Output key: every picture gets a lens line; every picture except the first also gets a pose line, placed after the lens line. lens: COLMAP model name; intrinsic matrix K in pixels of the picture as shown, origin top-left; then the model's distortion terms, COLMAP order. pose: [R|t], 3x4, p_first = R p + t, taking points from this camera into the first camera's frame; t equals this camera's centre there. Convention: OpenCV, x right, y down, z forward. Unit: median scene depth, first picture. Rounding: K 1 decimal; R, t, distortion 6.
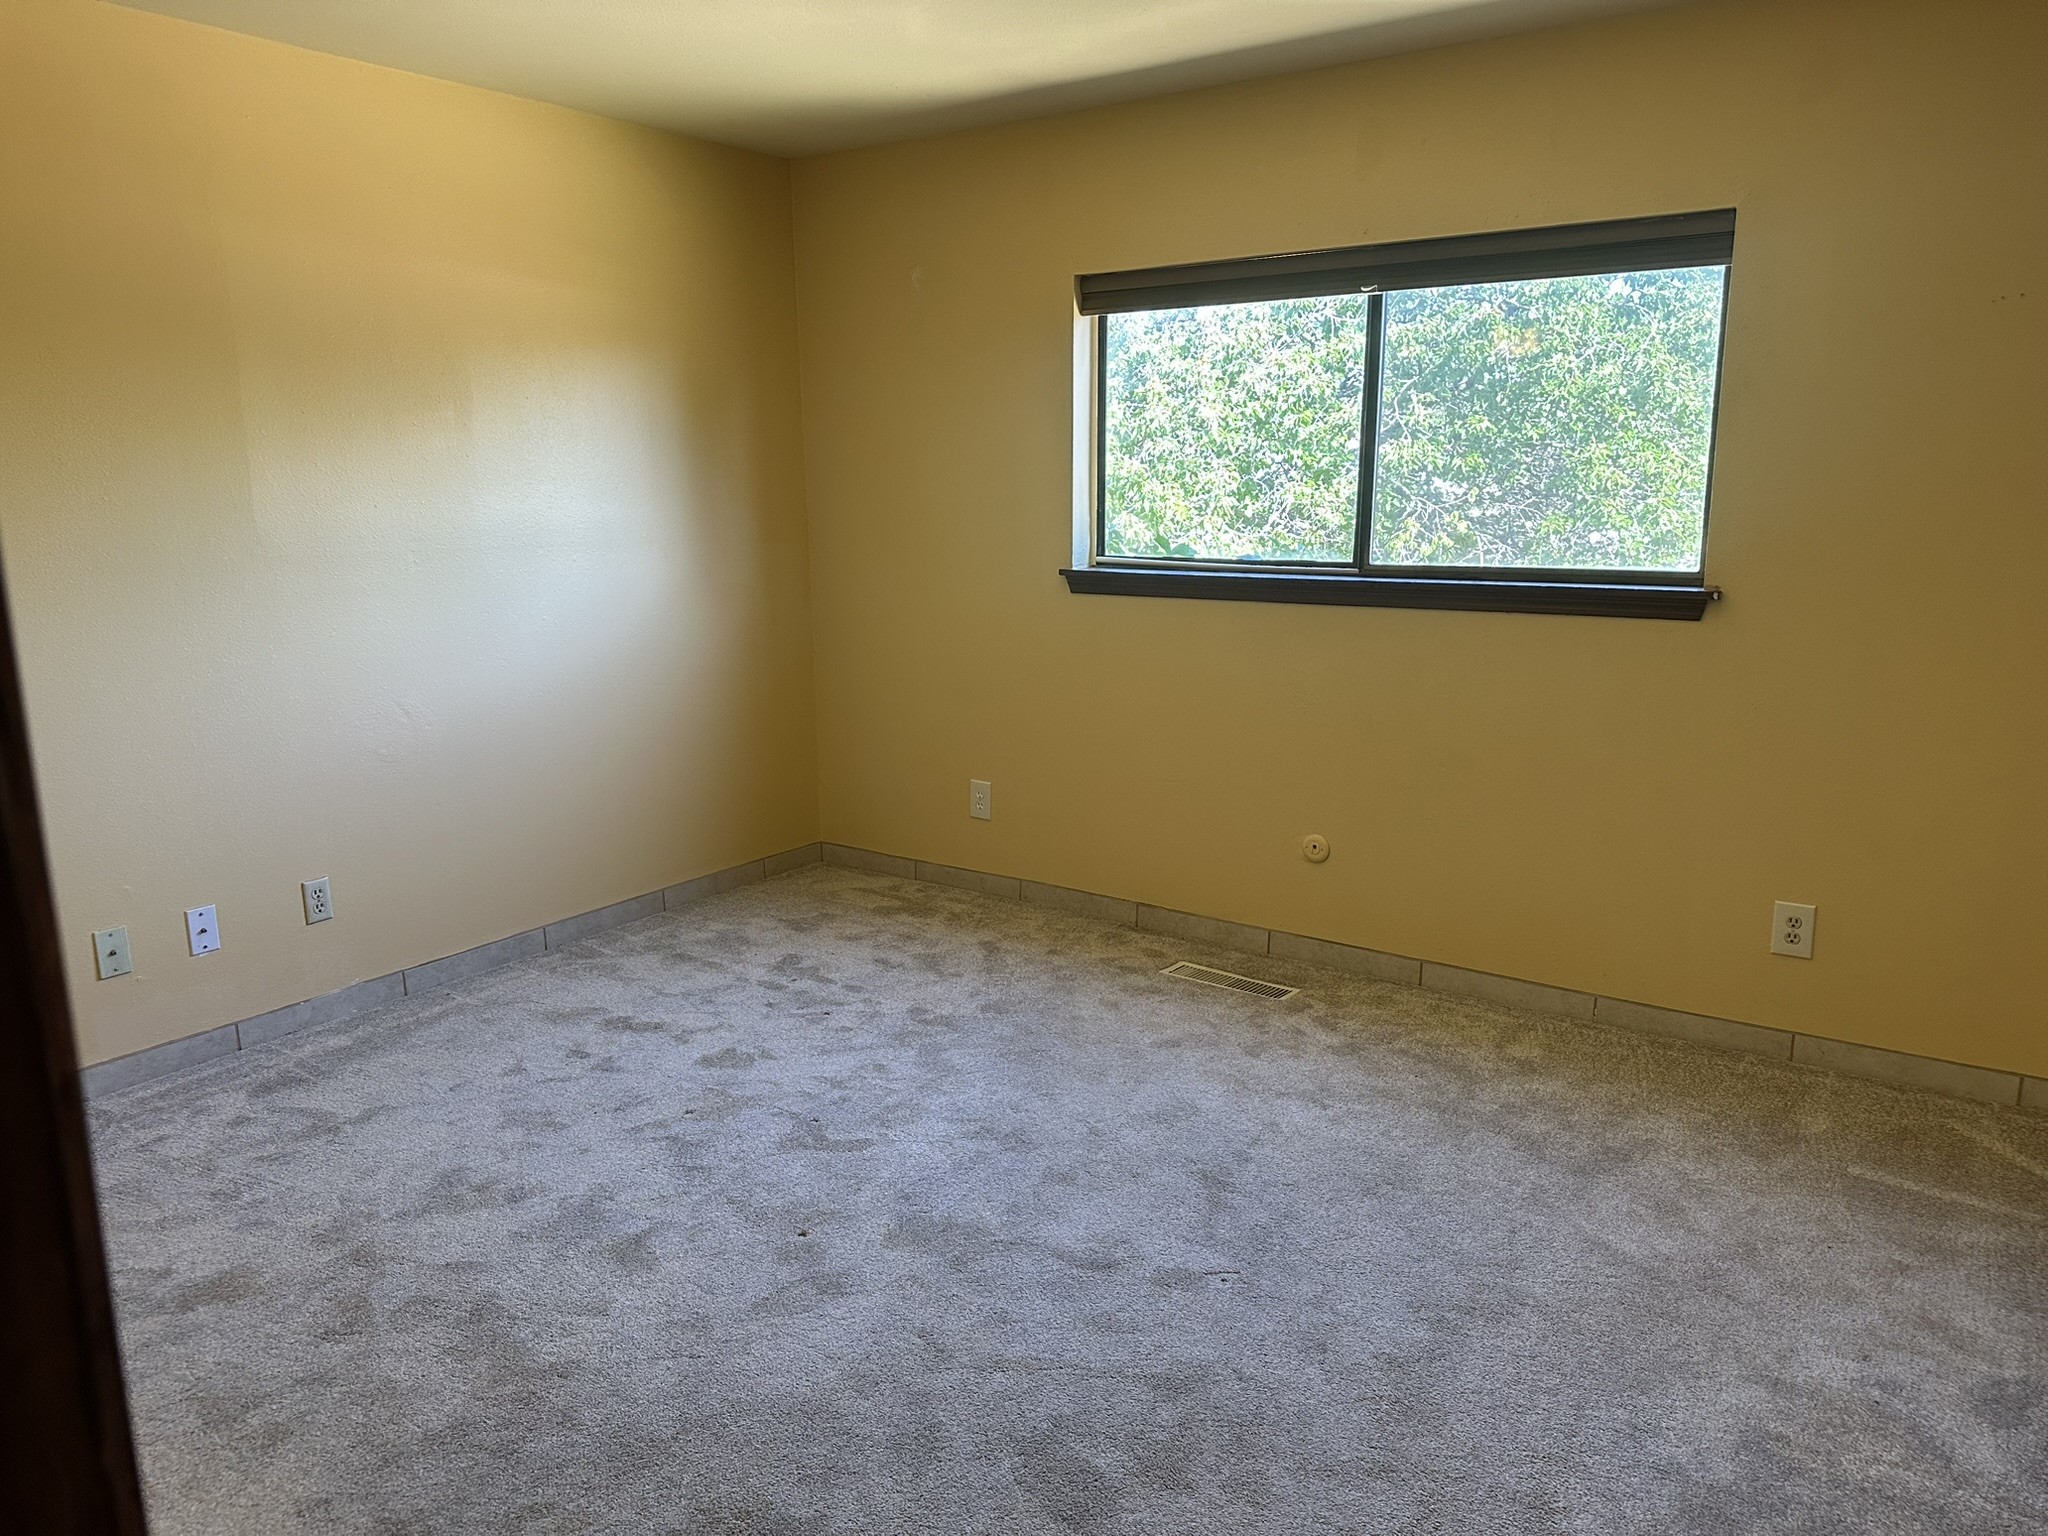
lens RADIAL K [[1439.1, 0, 1020.1], [0, 1439.1, 758.5], [0, 0, 1]] dist [0.101606, -0.137602]
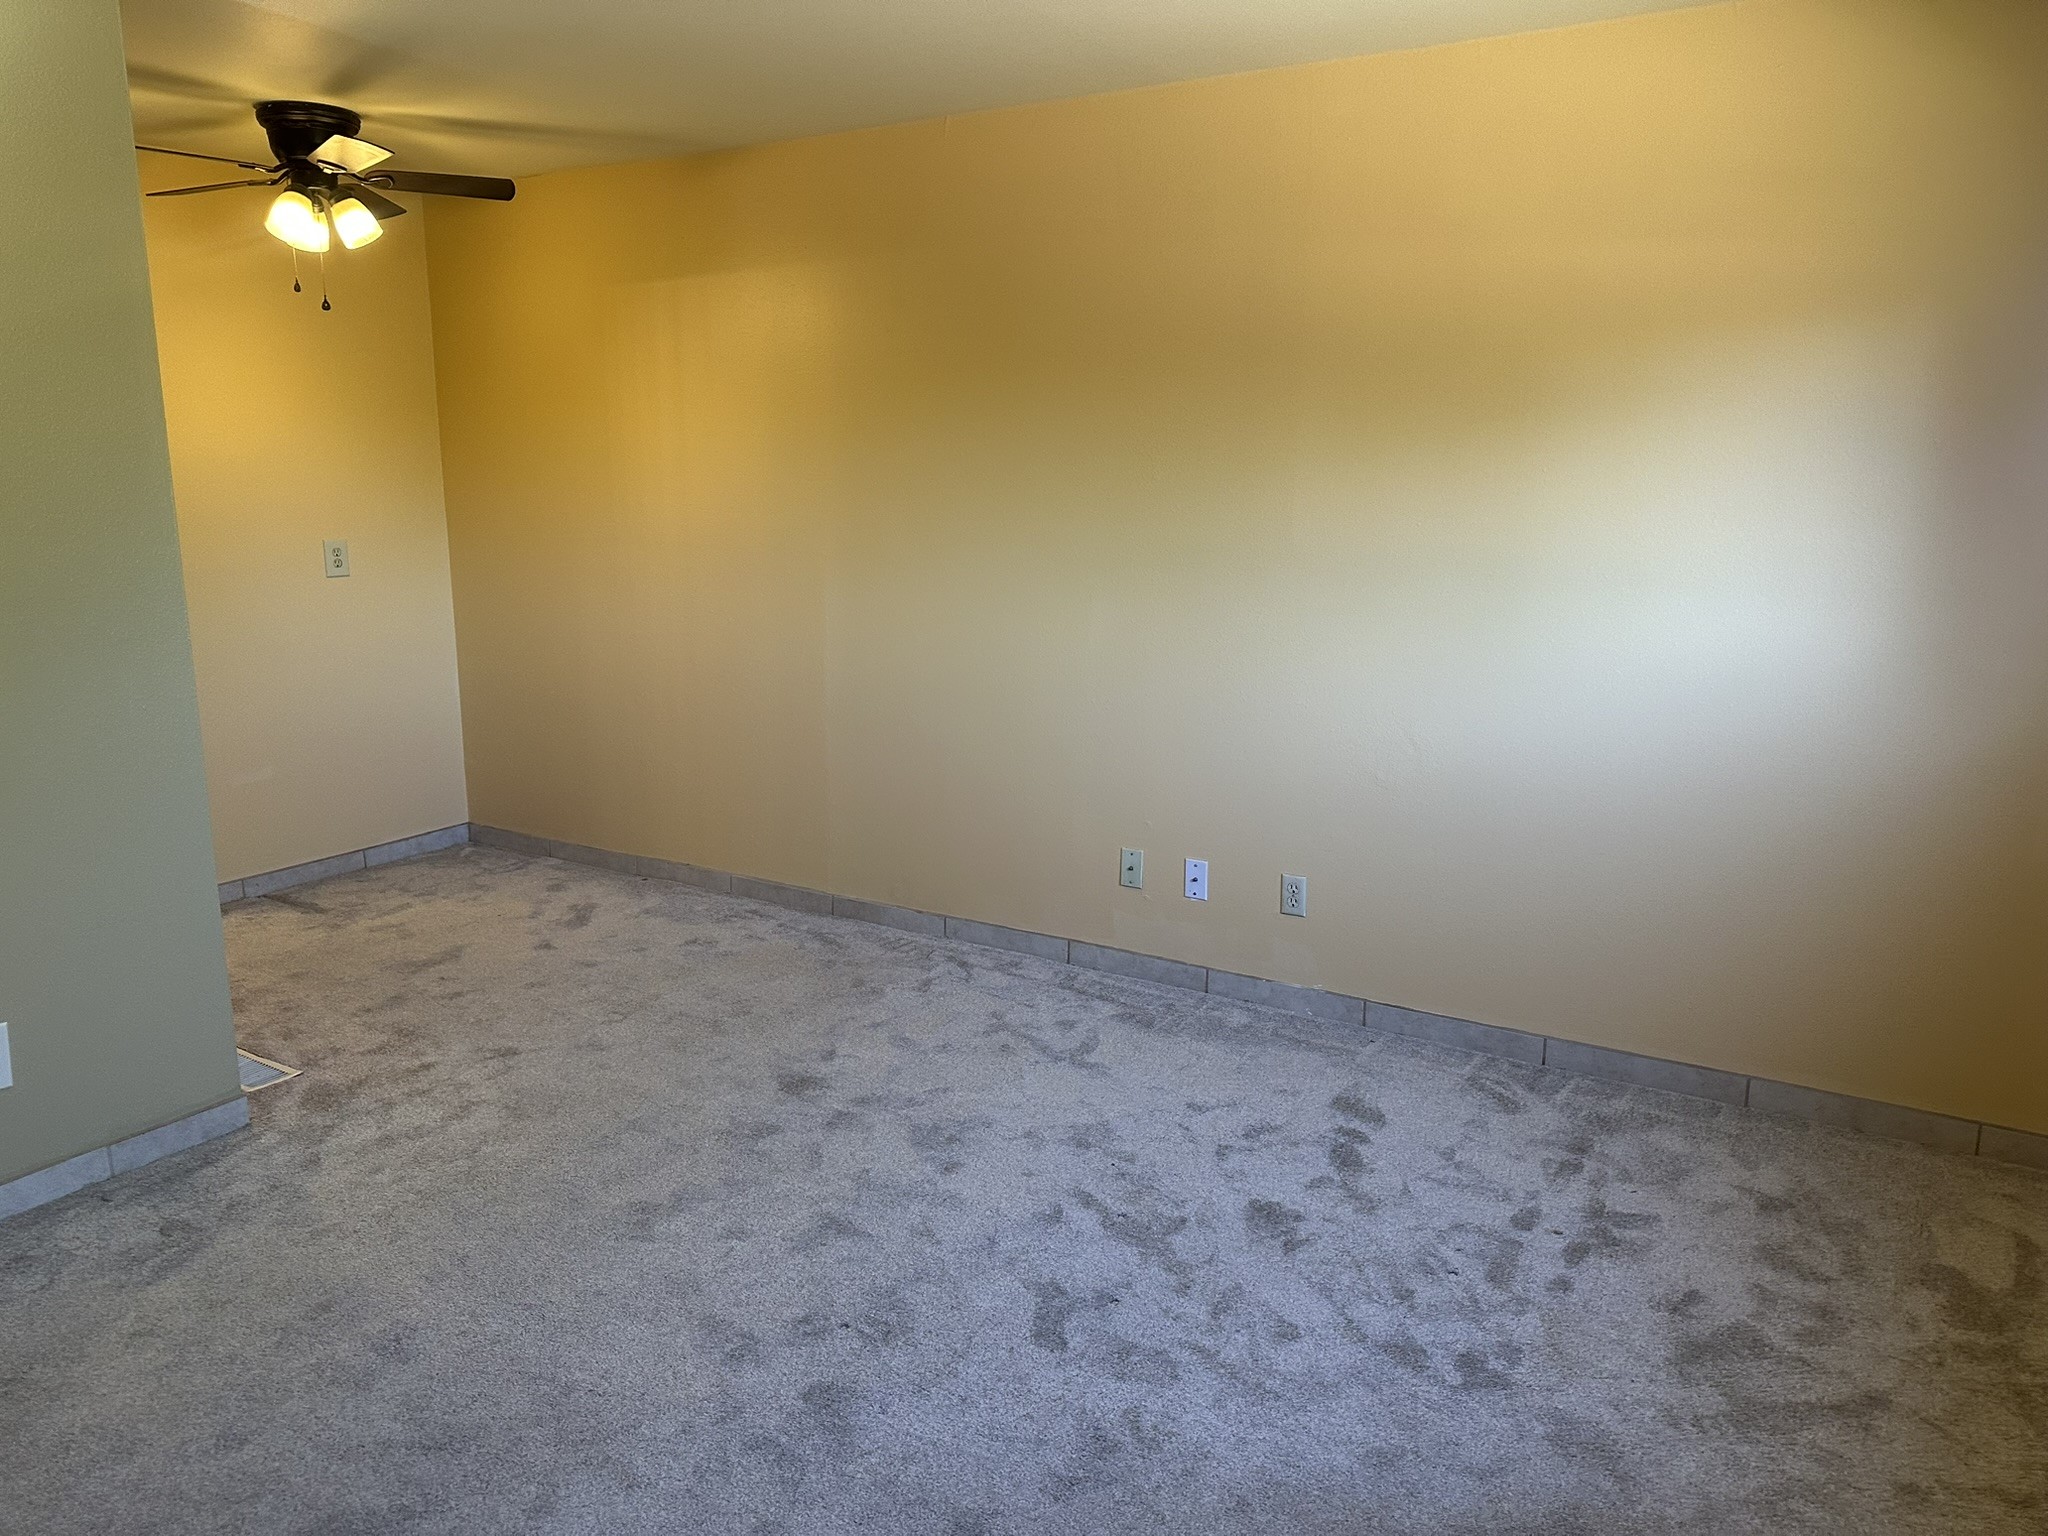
lens RADIAL K [[1439.1, 0, 1020.1], [0, 1439.1, 758.5], [0, 0, 1]] dist [0.101606, -0.137602]
pose [[0.059562, 0.214707, -0.974861, 0.494624], [-0.197409, 0.959841, 0.199337, -0.164096], [0.978510, 0.180574, 0.099555, 0.685184]]
